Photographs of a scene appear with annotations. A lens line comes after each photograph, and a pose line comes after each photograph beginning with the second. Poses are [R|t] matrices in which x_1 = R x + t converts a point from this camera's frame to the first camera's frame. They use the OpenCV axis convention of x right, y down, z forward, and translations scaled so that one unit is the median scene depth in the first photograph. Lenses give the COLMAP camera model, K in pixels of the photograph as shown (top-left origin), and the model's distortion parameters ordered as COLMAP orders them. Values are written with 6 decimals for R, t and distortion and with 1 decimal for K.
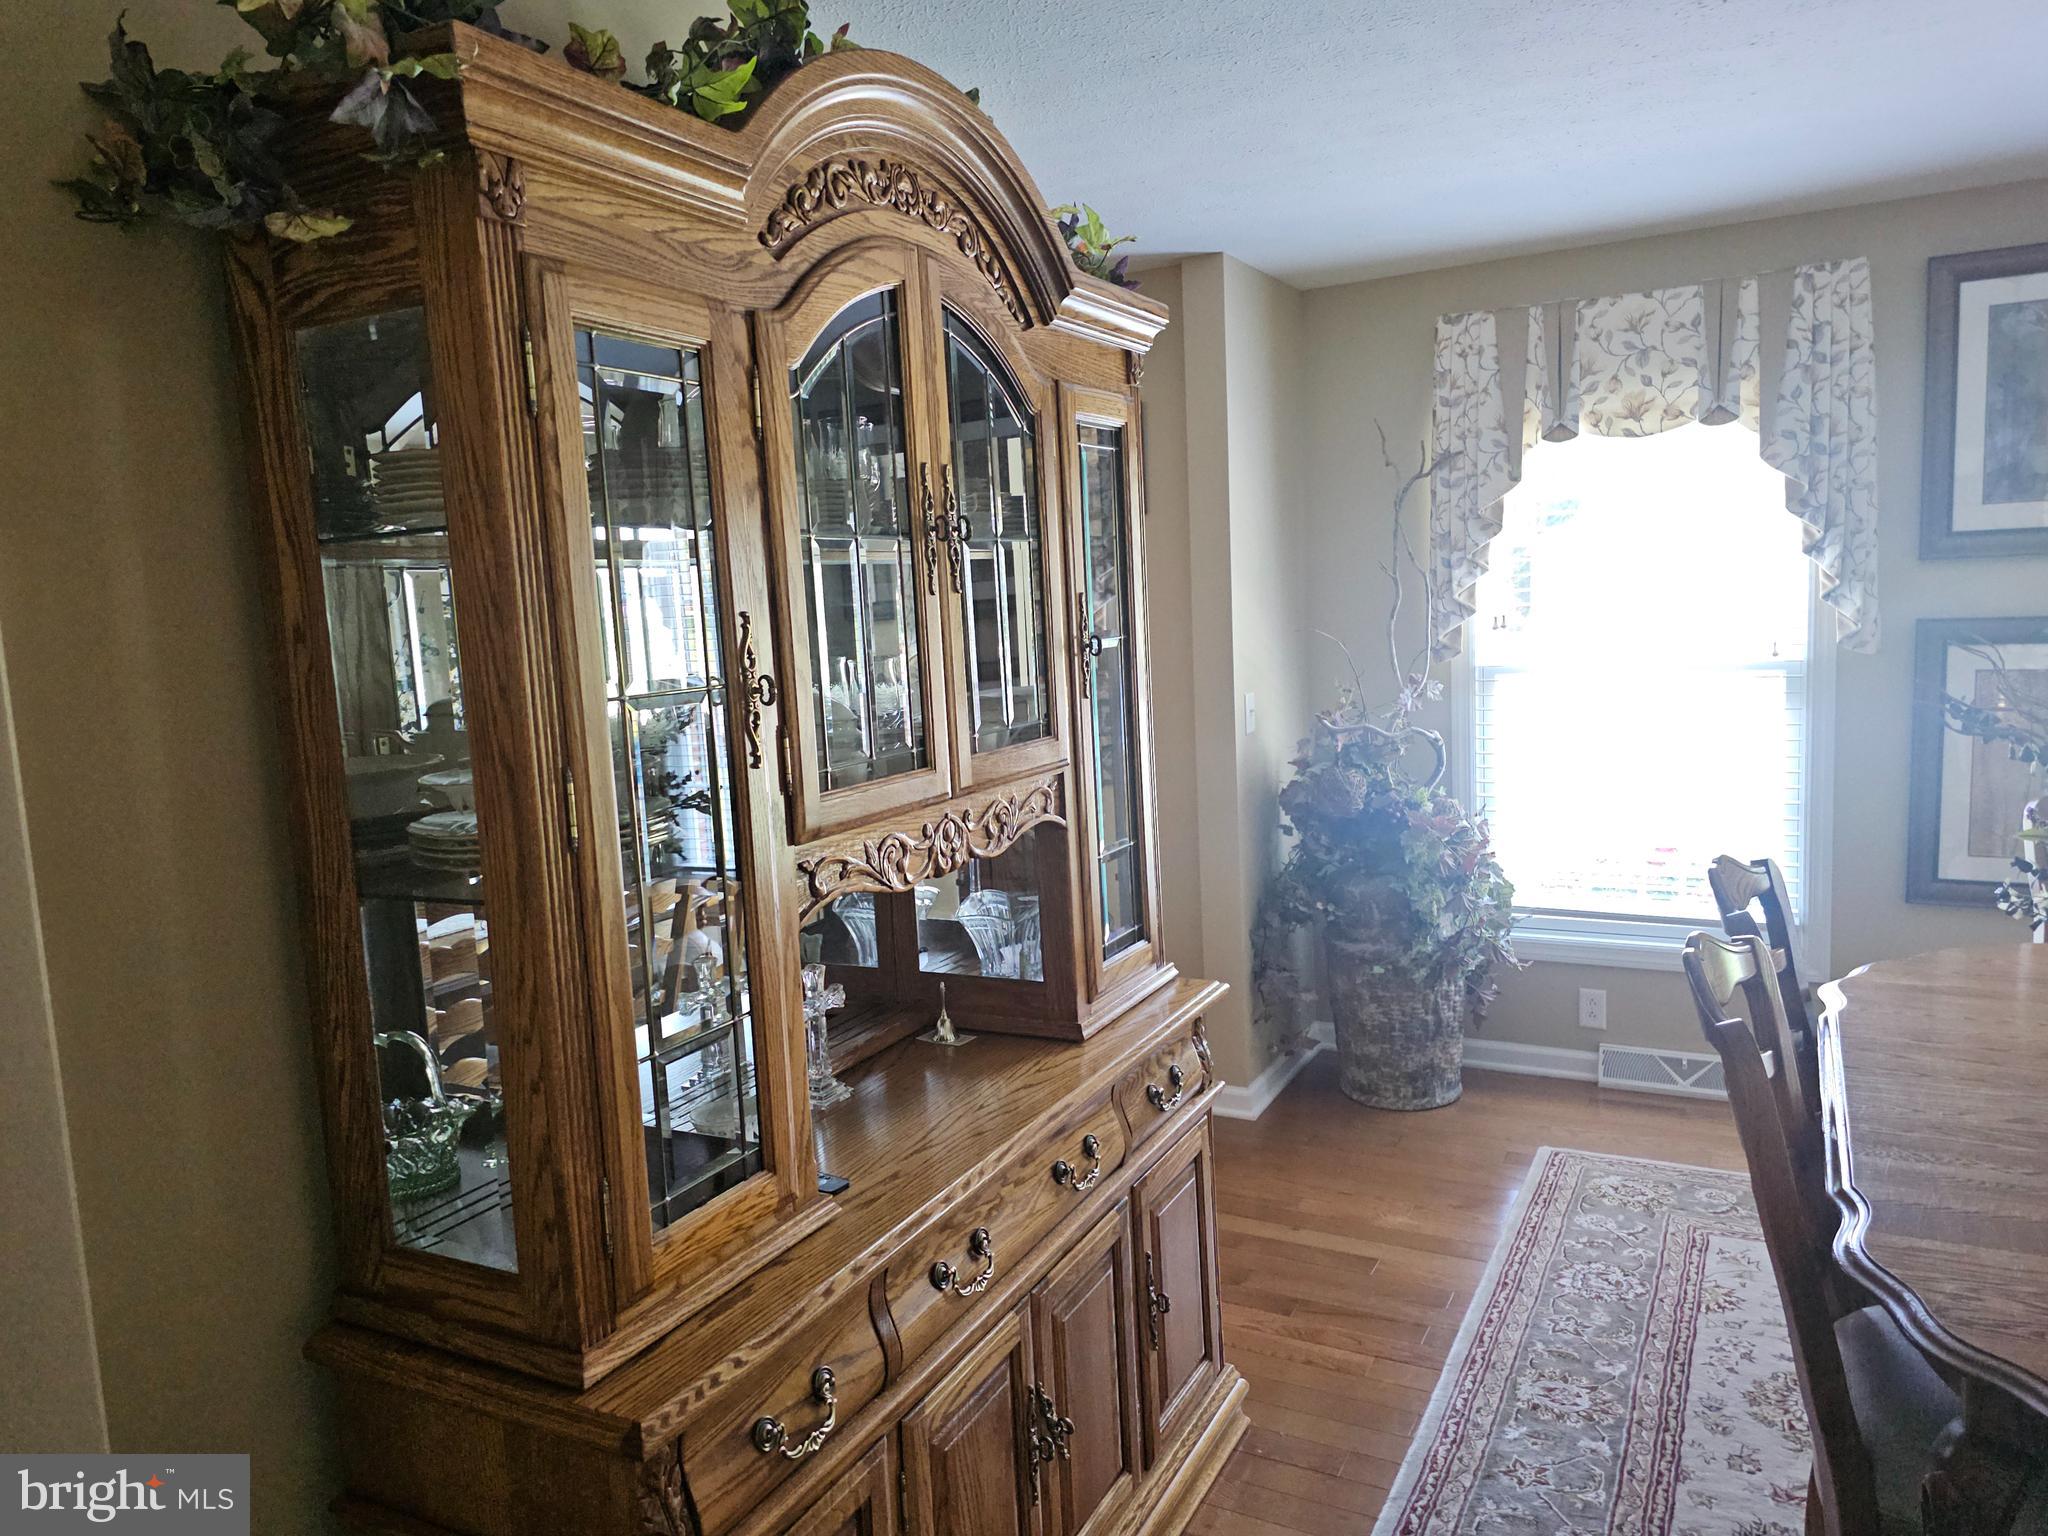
lens RADIAL K [[1390.9, 0, 1011.8], [0, 1390.9, 748.7], [0, 0, 1]] dist [0.081965, -0.072094]
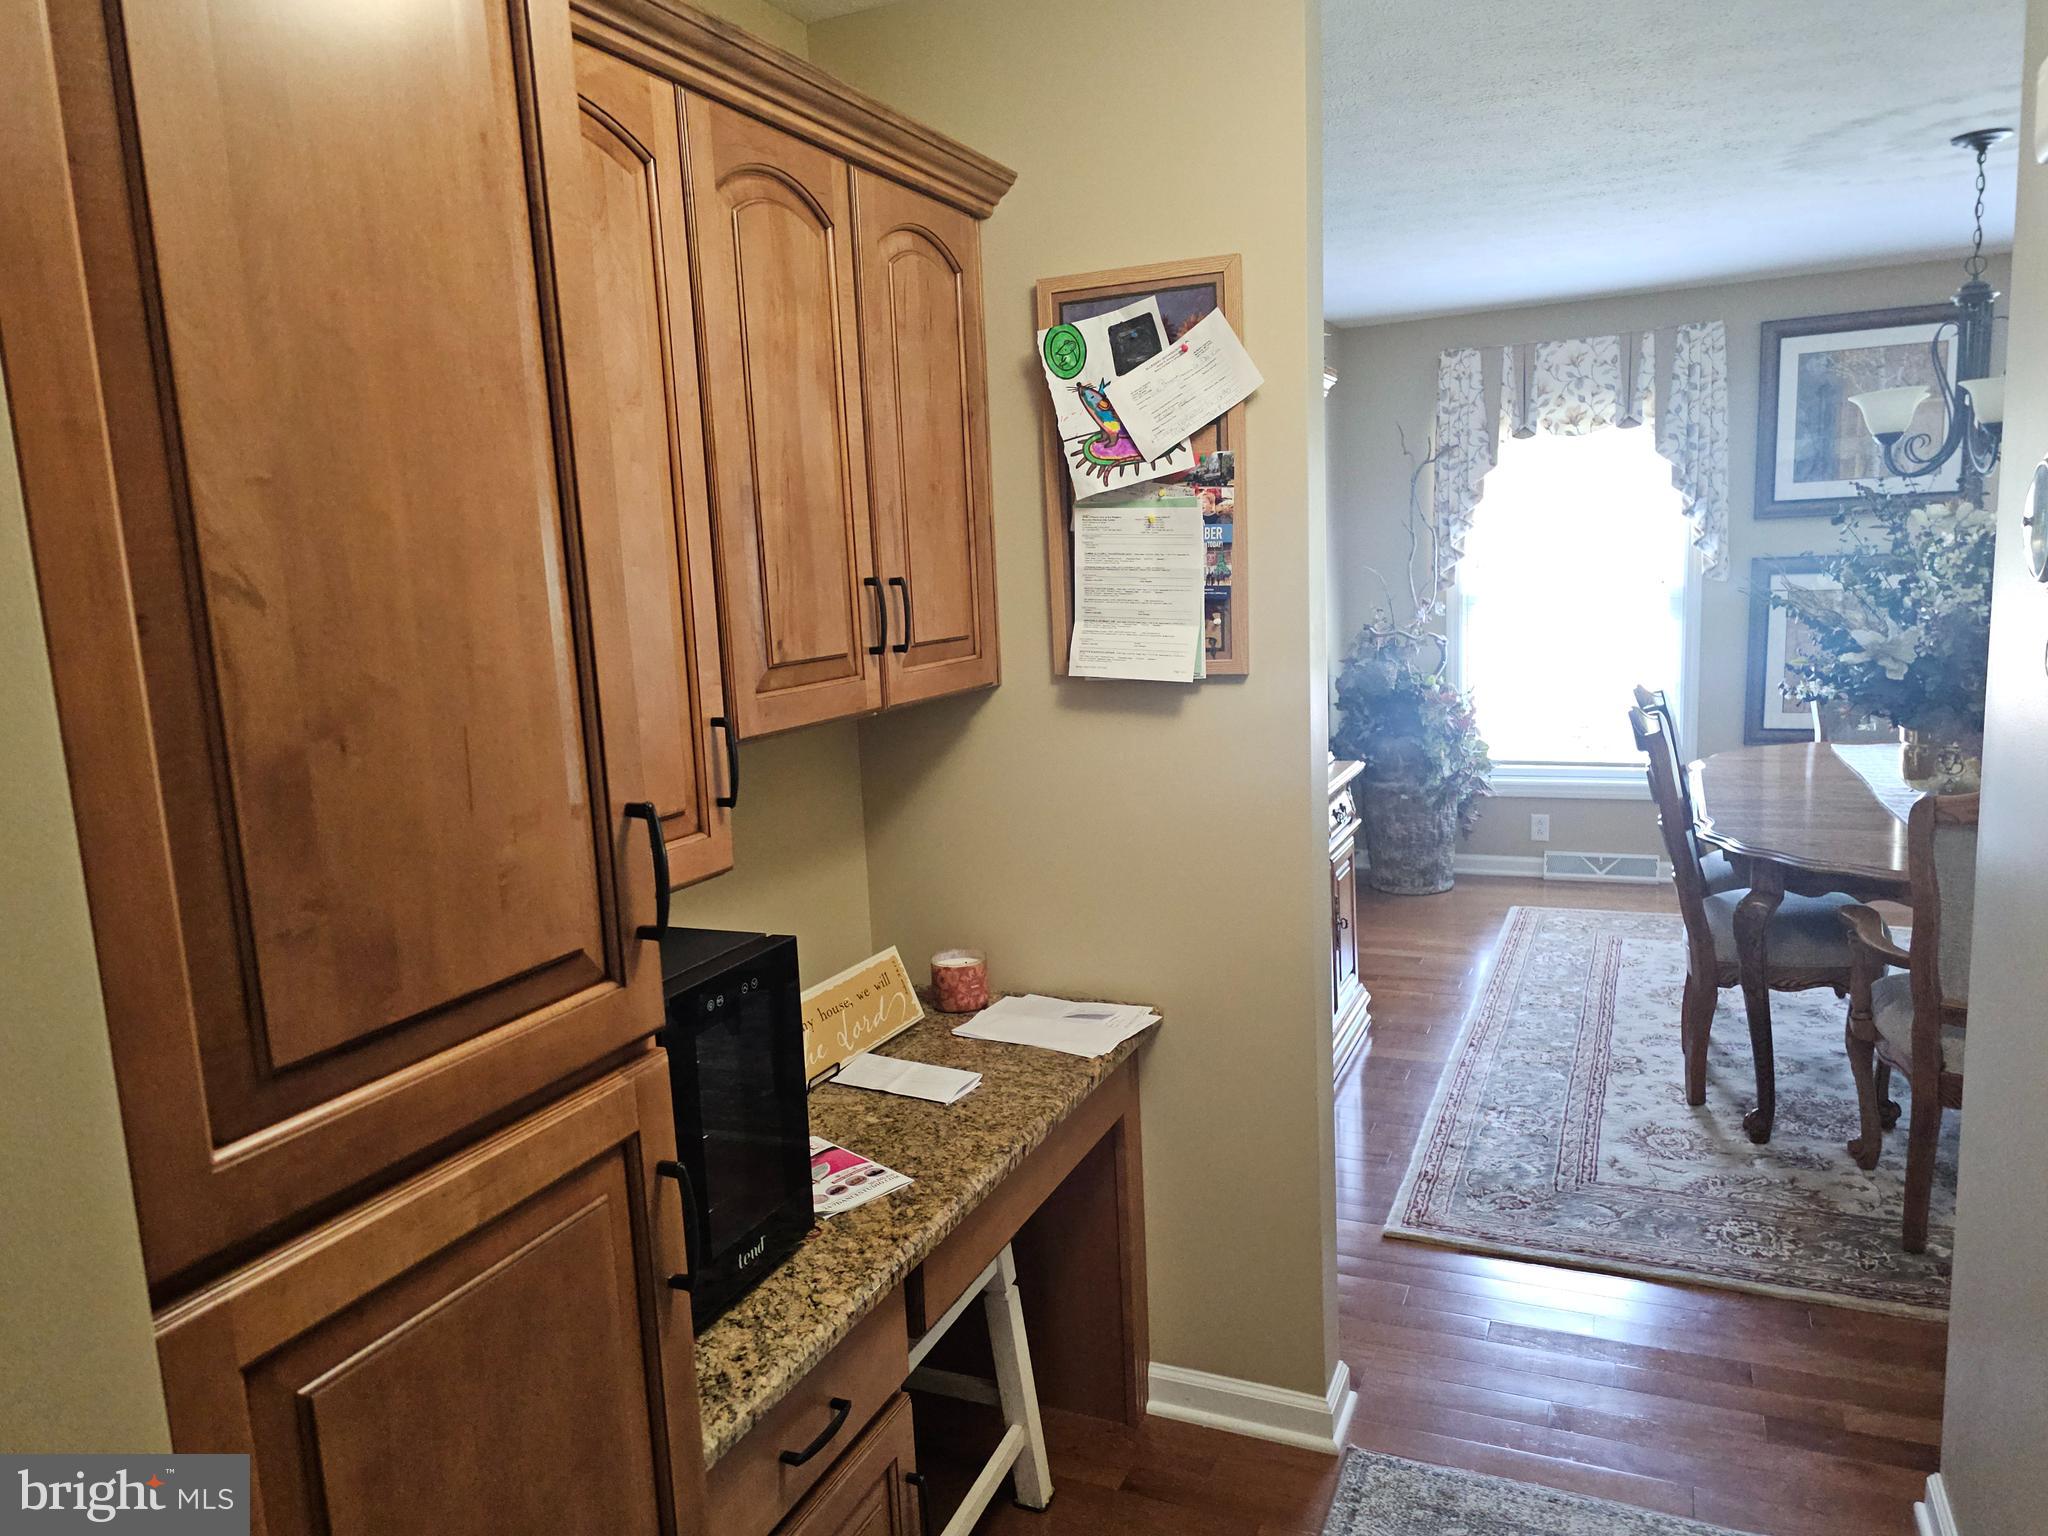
lens RADIAL K [[1403.6, 0, 1014.8], [0, 1403.6, 761.9], [0, 0, 1]] dist [0.085497, -0.073062]
pose [[0.996896, -0.012107, 0.077793, -0.269716], [0.009605, 0.999427, 0.032447, 0.068605], [-0.078141, -0.031599, 0.996441, -0.465468]]
